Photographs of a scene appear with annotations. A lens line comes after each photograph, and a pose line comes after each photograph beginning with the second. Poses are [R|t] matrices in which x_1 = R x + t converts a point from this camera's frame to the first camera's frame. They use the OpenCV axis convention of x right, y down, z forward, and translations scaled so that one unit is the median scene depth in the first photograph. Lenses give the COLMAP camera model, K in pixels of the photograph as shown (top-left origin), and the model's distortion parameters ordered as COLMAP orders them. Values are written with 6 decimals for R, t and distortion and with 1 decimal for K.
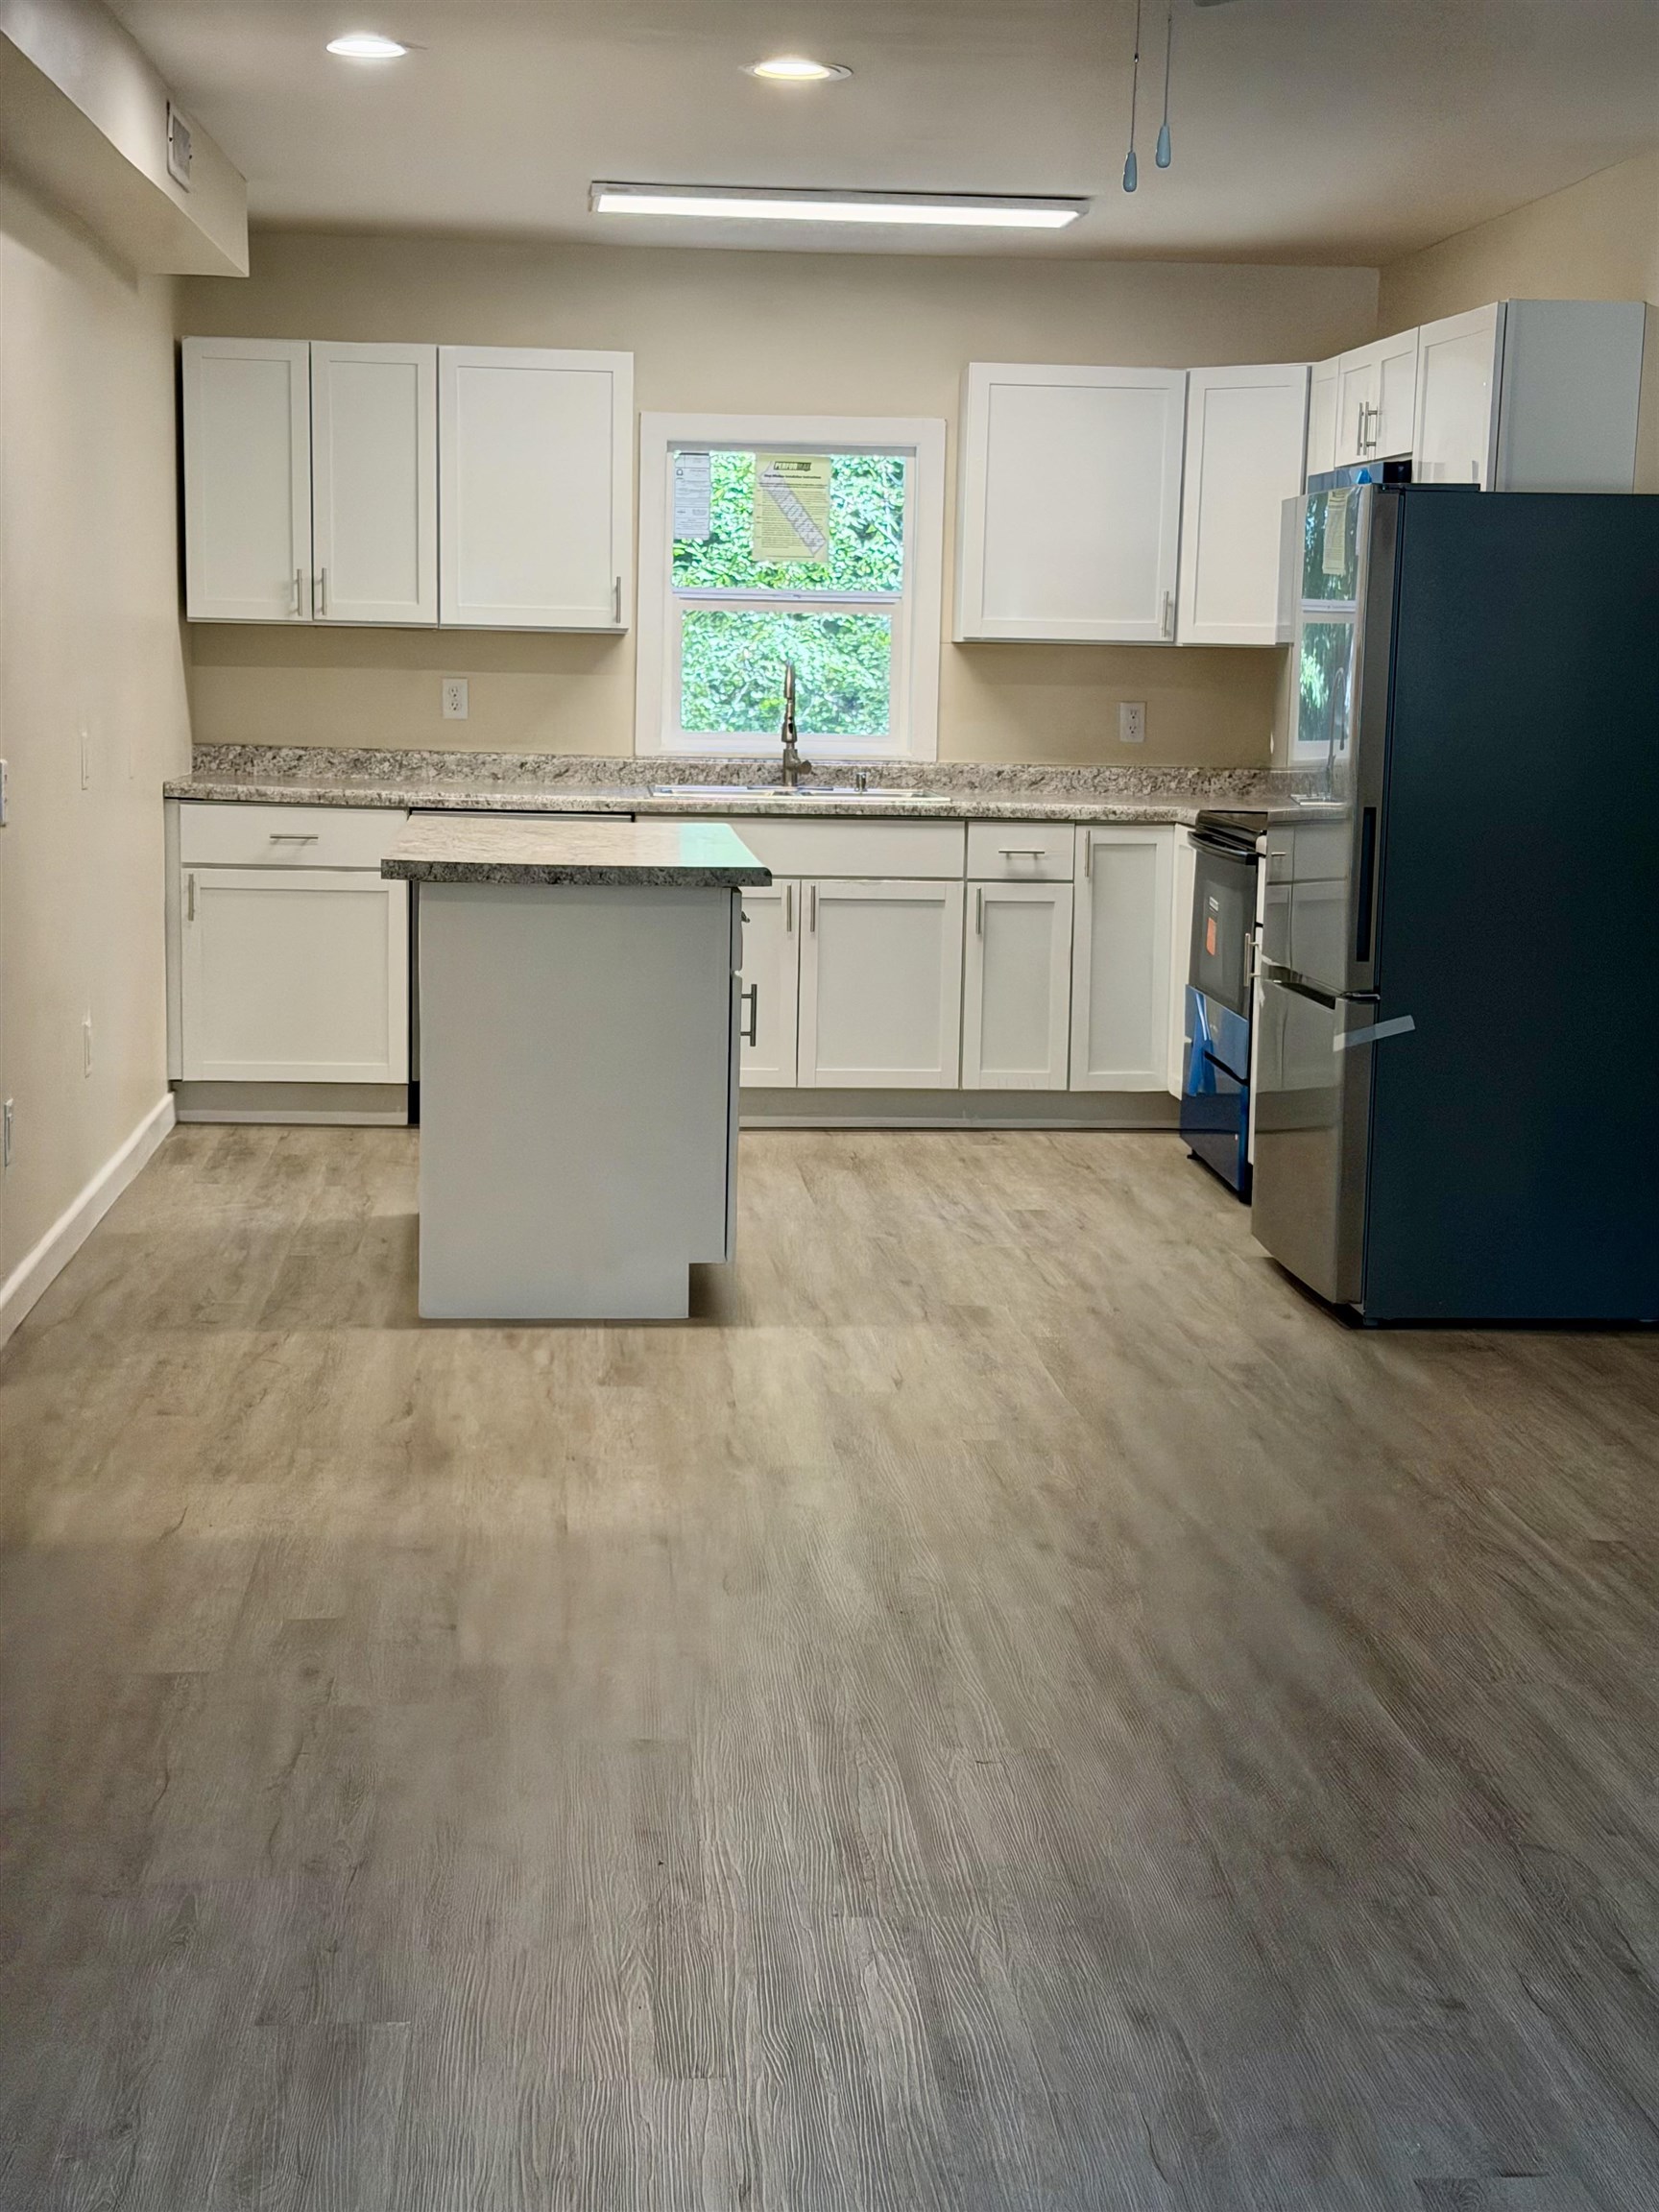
lens RADIAL K [[3082.3, 0, 829.5], [0, 3082.3, 1107.0], [0, 0, 1]] dist [0.036344, 0.000000]
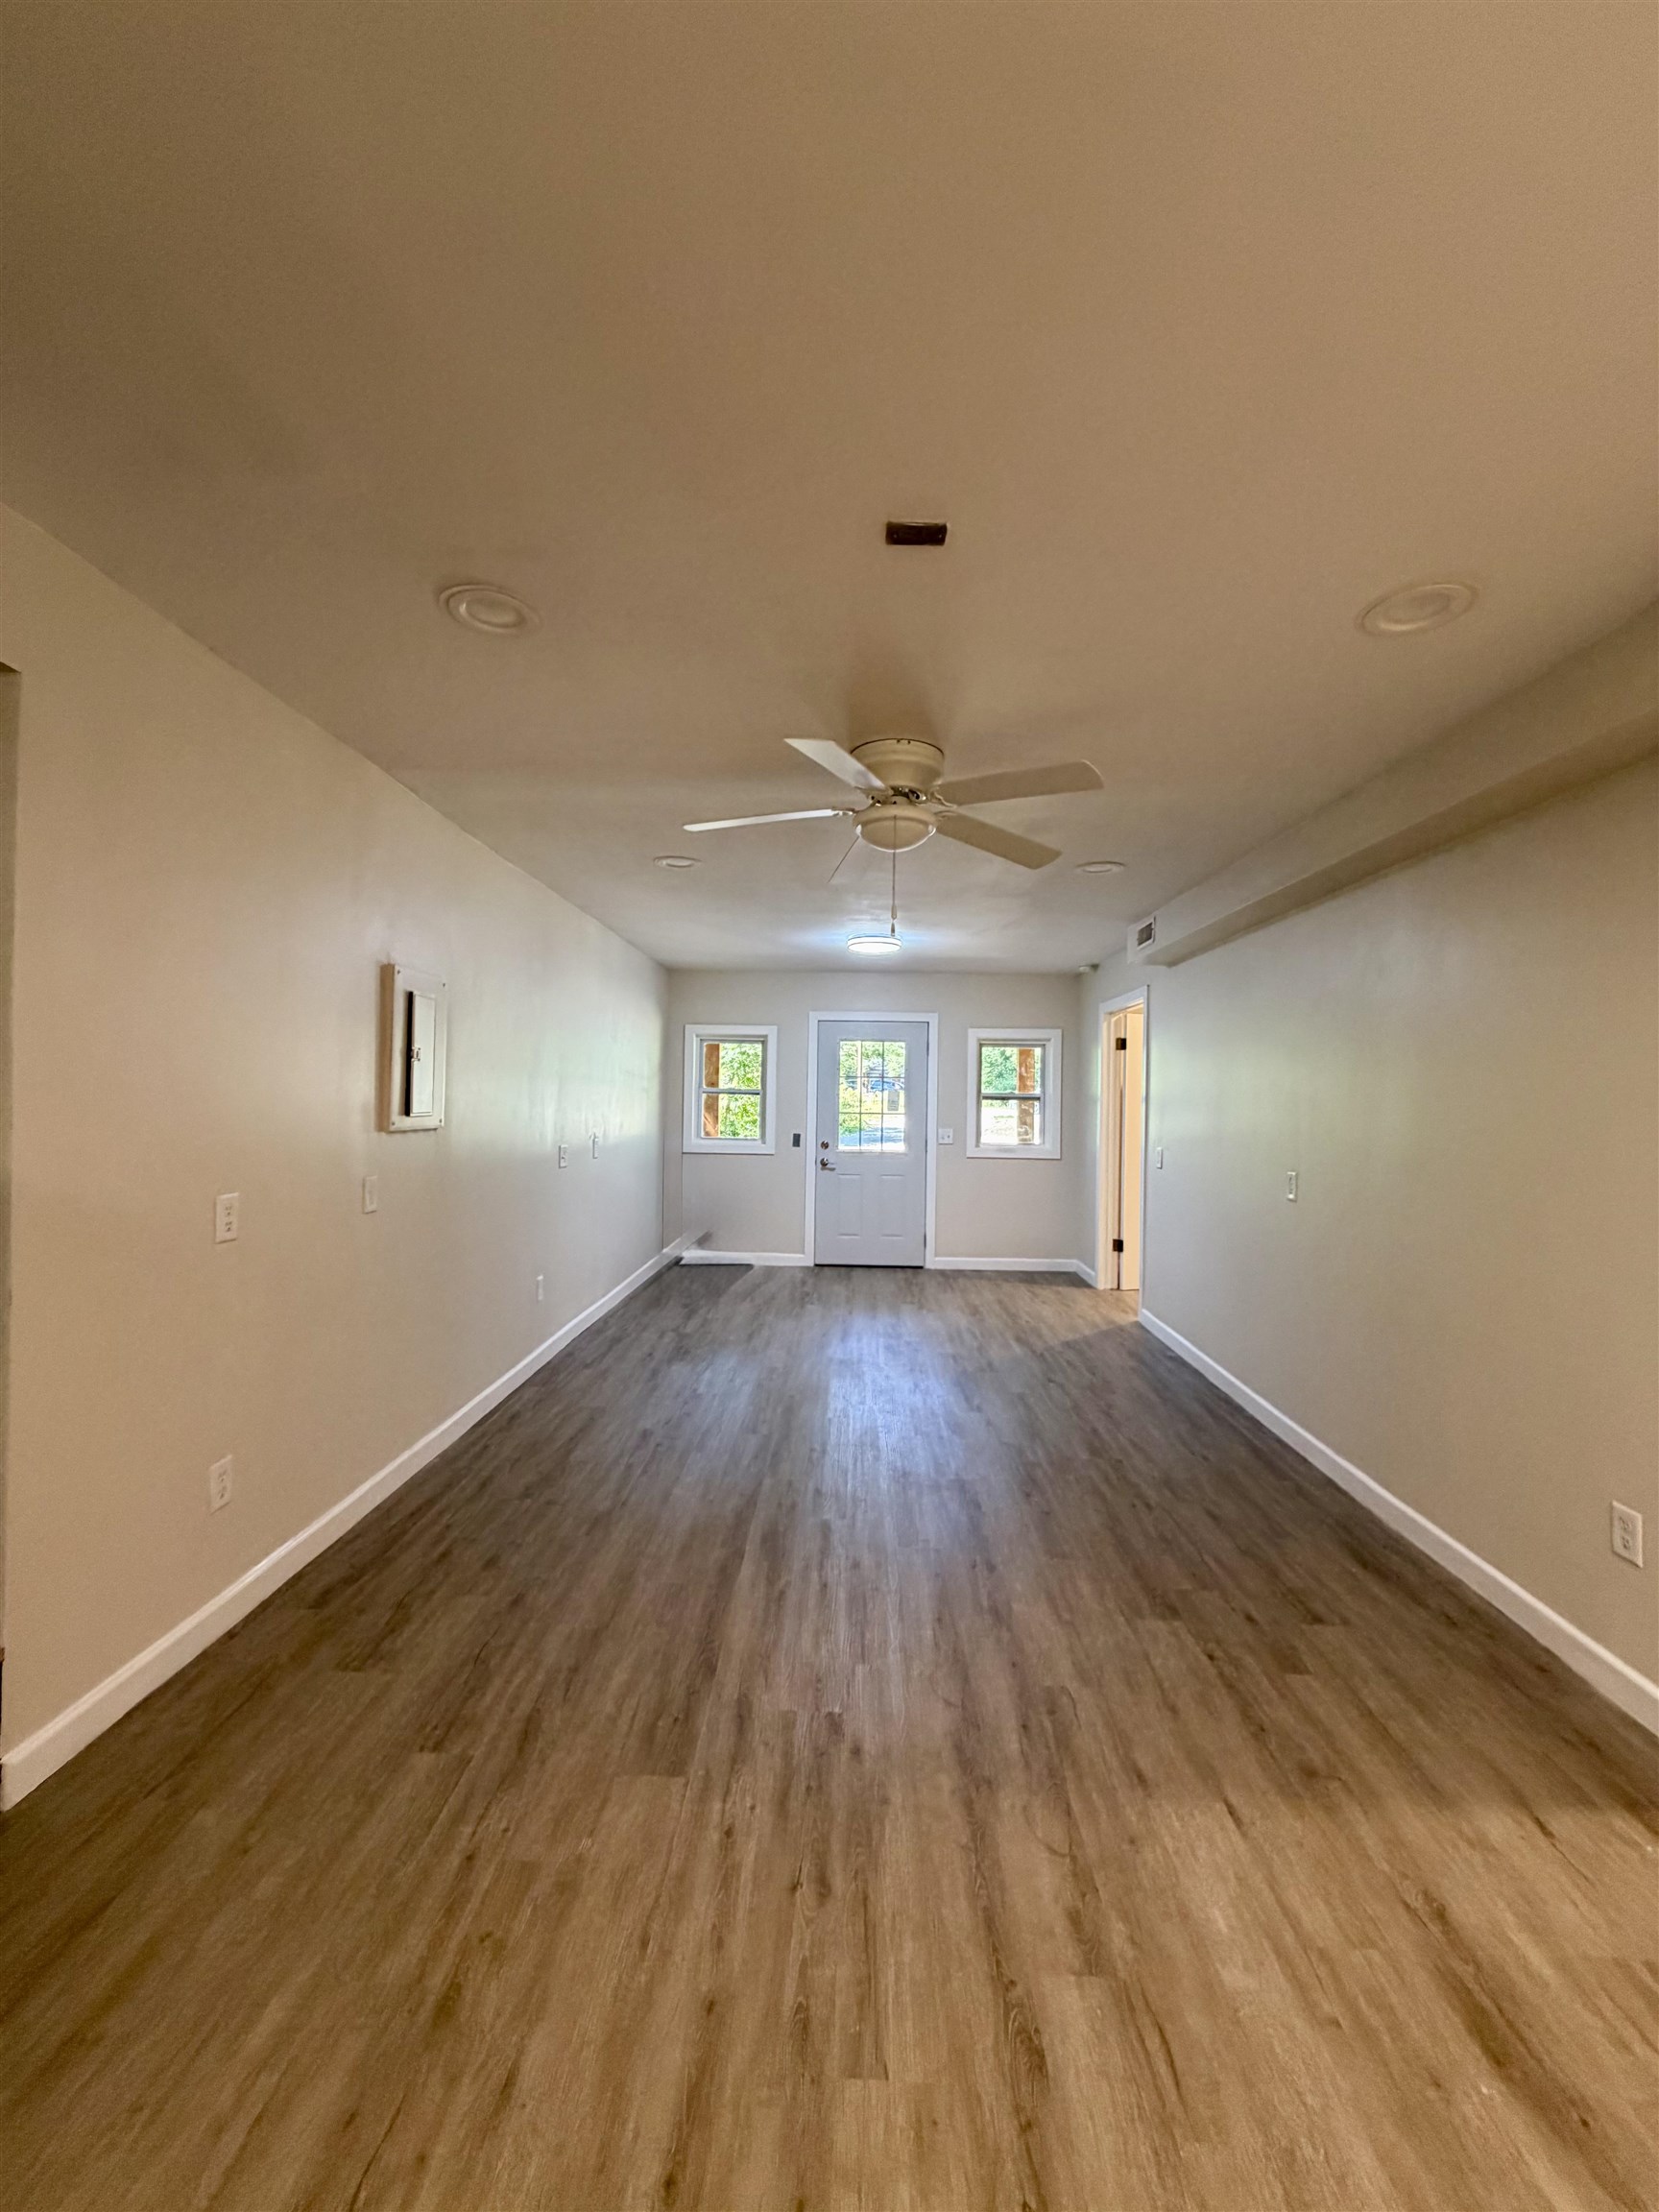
lens RADIAL K [[880.0, 0, 828.0], [0, 880.0, 1100.5], [0, 0, 1]] dist [-0.002825, 0.001210]
pose [[-0.992244, -0.041451, 0.117193, 0.048844], [-0.023662, 0.988509, 0.149301, -0.207301], [-0.122035, 0.145370, -0.981822, 1.363758]]
